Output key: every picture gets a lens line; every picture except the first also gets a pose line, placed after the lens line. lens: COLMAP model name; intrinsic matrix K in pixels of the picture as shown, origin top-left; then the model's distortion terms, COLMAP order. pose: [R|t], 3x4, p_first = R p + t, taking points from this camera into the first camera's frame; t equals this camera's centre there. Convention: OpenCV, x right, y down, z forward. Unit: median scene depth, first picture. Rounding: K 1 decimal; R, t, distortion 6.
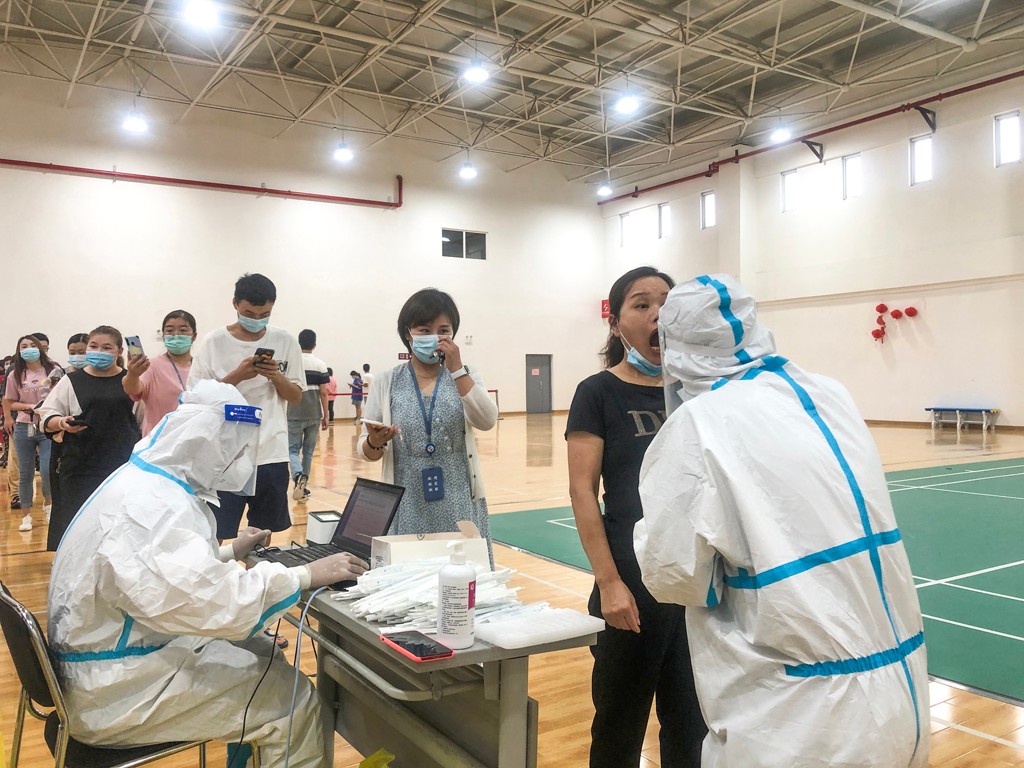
lens RADIAL K [[856.0, 0, 510.2], [0, 856.0, 384.9], [0, 0, 1]] dist [0.020488, -0.011221]
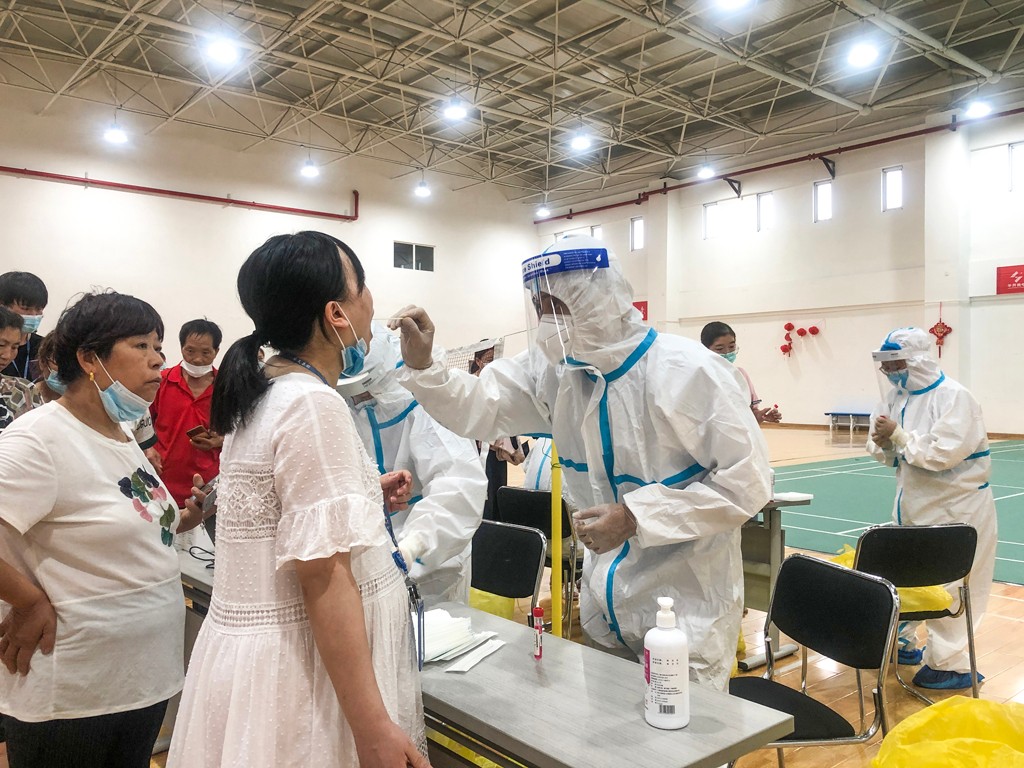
lens RADIAL K [[856.0, 0, 520.1], [0, 856.0, 382.9], [0, 0, 1]] dist [0.020488, -0.011221]
pose [[0.990134, 0.011525, 0.139650, -0.086380], [-0.010844, 0.999925, -0.005636, -0.002469], [-0.139705, 0.004066, 0.990185, -0.095141]]
